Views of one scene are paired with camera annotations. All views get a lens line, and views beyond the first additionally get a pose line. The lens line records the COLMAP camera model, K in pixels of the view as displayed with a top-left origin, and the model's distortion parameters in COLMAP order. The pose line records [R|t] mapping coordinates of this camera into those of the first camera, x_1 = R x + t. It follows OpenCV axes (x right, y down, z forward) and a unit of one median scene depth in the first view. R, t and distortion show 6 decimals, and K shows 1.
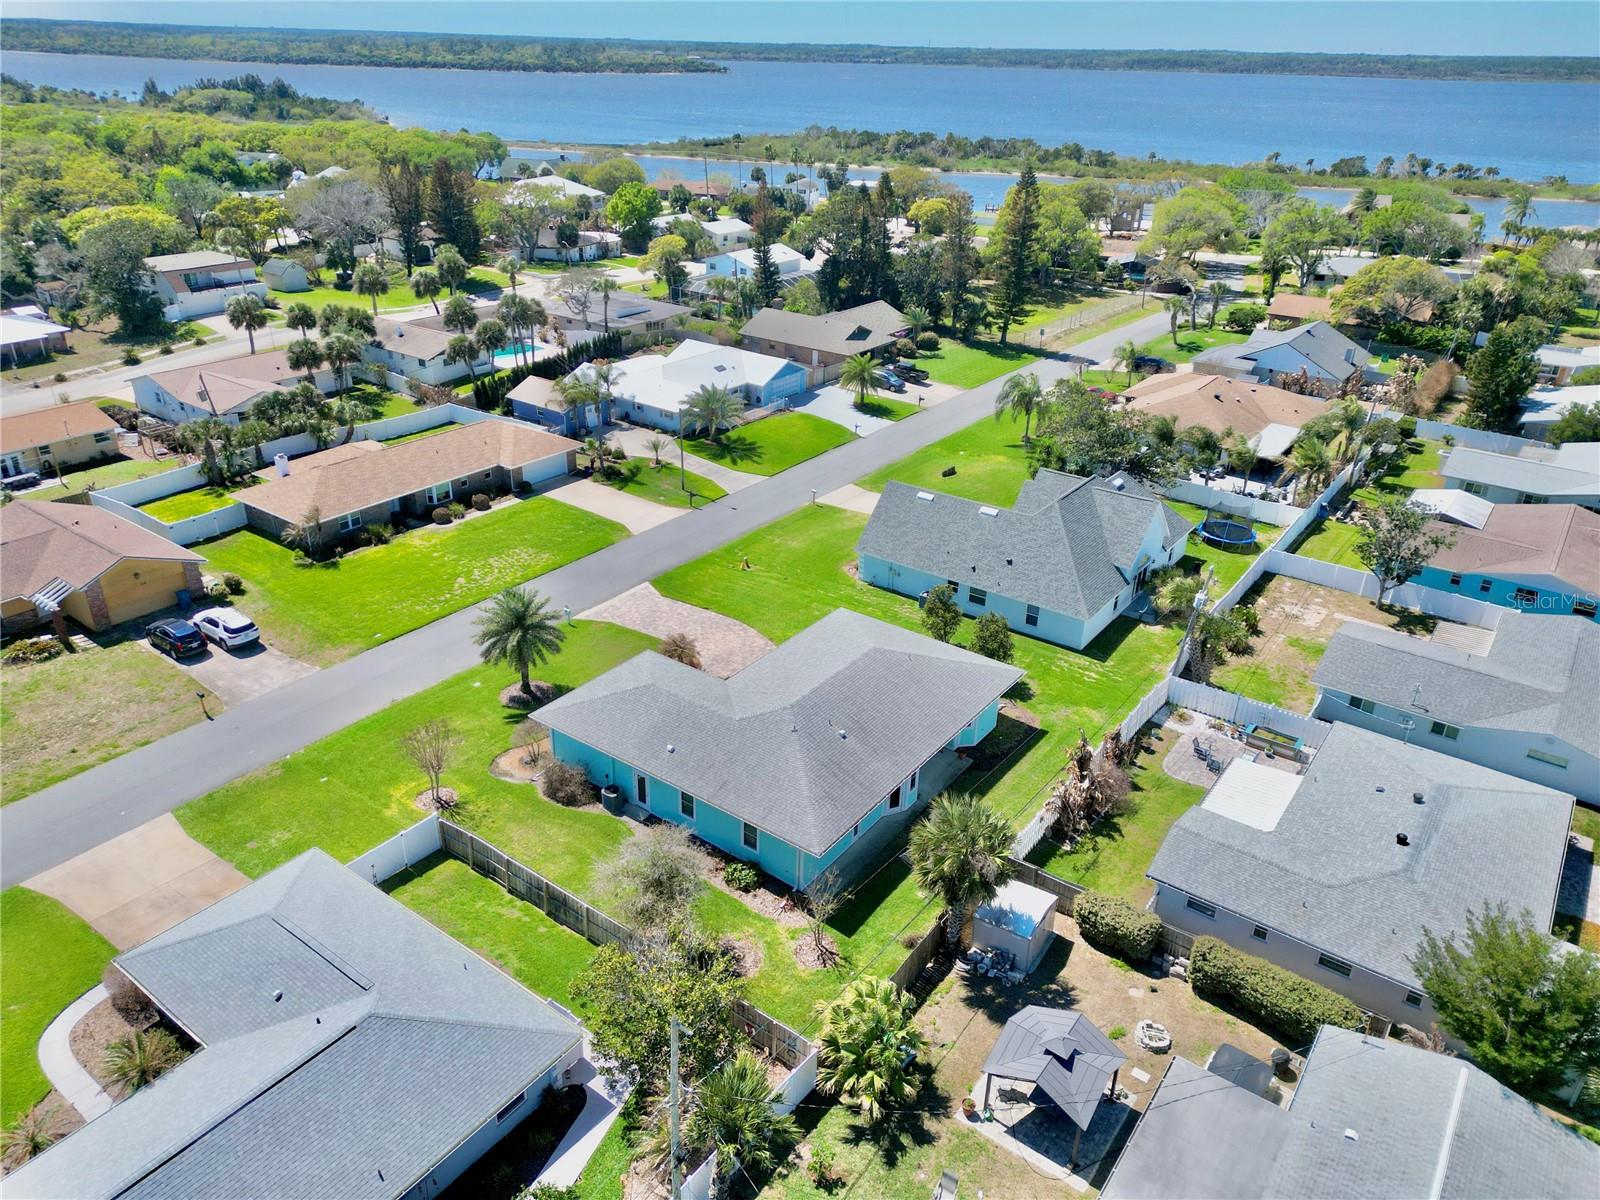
lens RADIAL K [[1107.0, 0, 792.8], [0, 1107.0, 600.1], [0, 0, 1]] dist [0.086582, -0.087933]
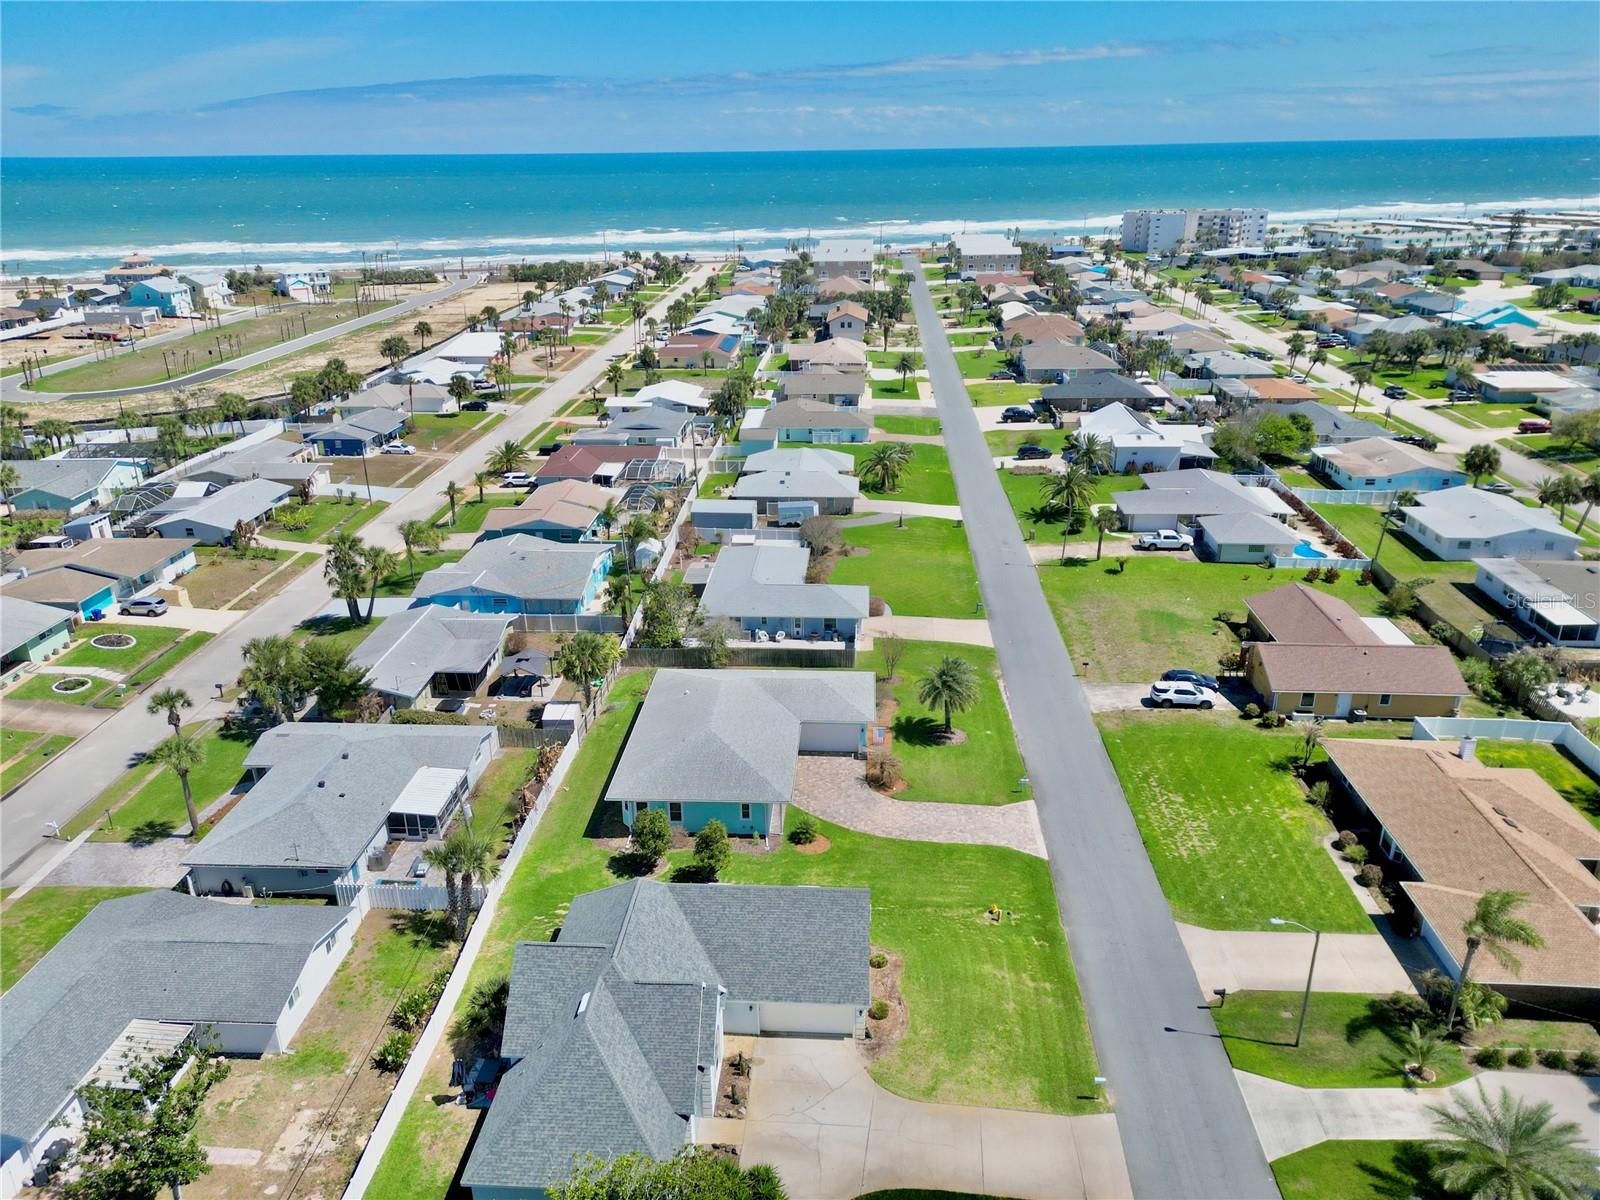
lens RADIAL K [[1114.0, 0, 793.1], [0, 1114.0, 600.1], [0, 0, 1]] dist [0.074128, -0.075913]
pose [[-0.843206, 0.190462, -0.502720, 0.403592], [-0.245048, 0.696163, 0.674766, -0.634232], [0.478492, 0.692157, -0.540337, 1.071095]]
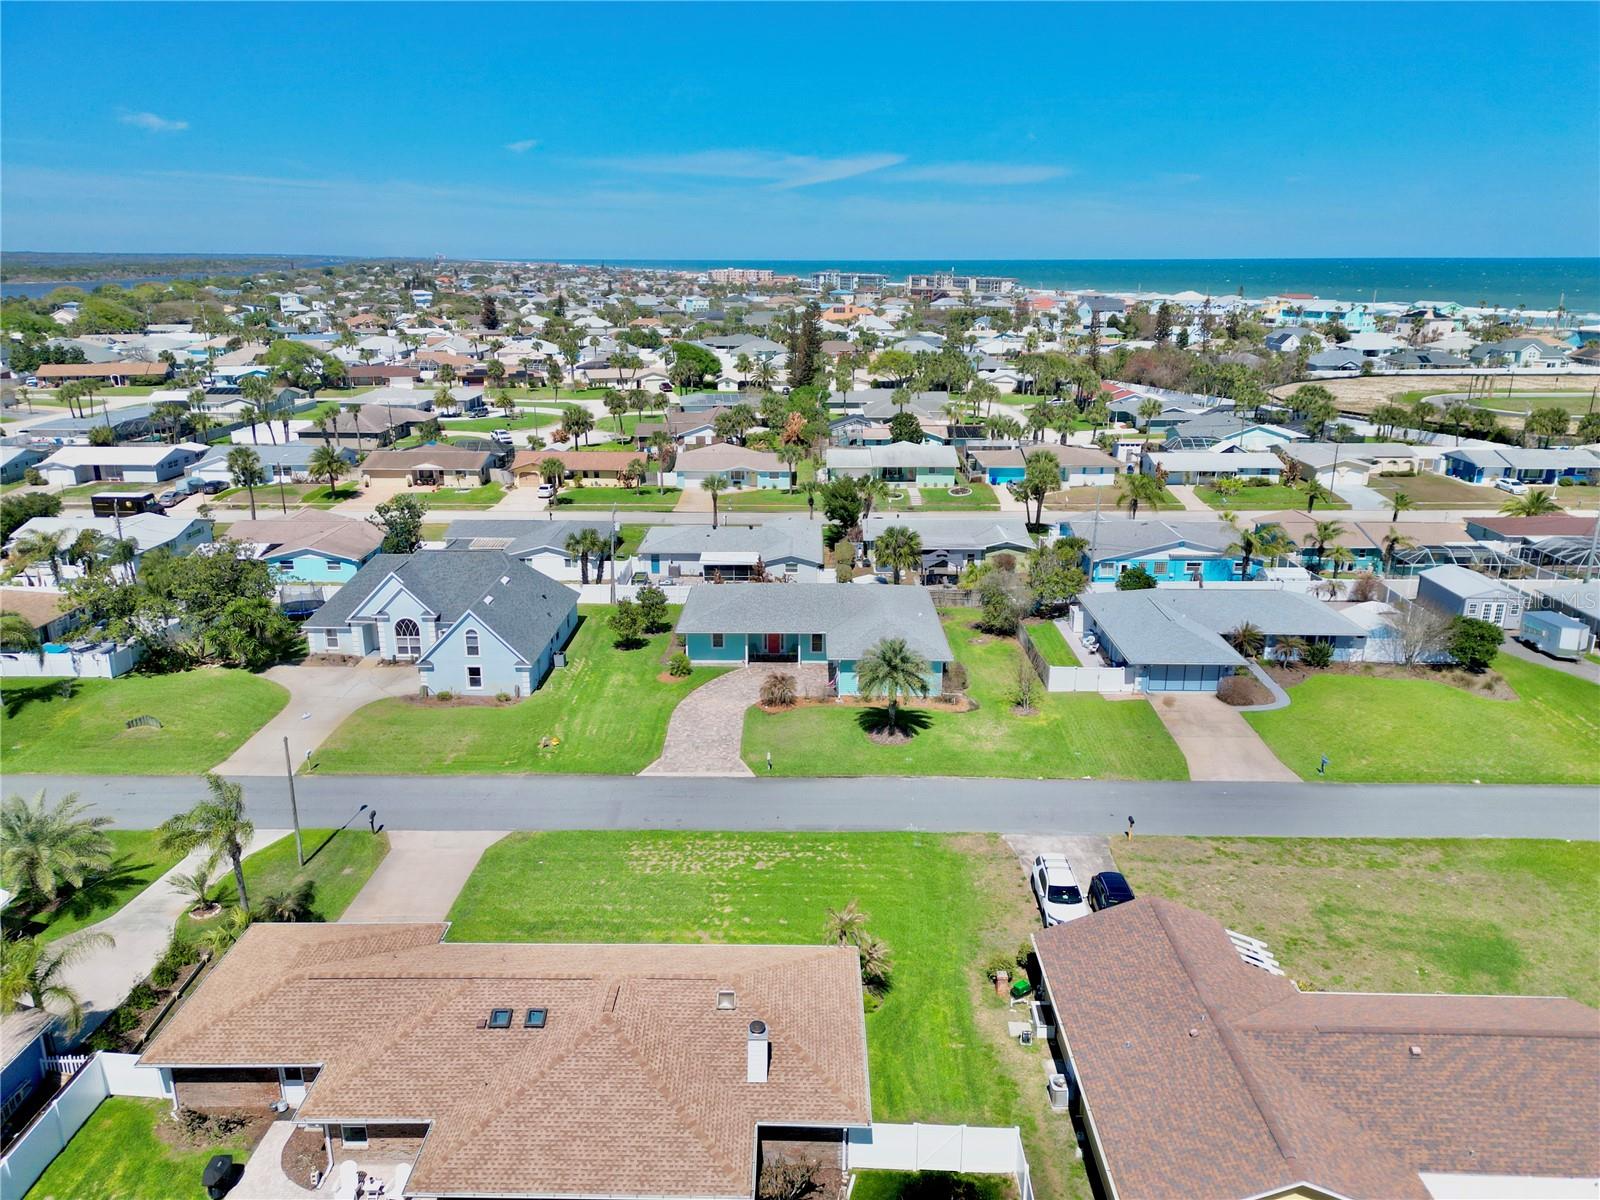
lens RADIAL K [[1107.0, 0, 792.8], [0, 1107.0, 600.1], [0, 0, 1]] dist [0.086582, -0.087933]
pose [[-0.578875, -0.262243, 0.772096, -0.705860], [0.350948, 0.774562, 0.526202, -0.451270], [-0.736029, 0.575571, -0.356341, 0.973322]]
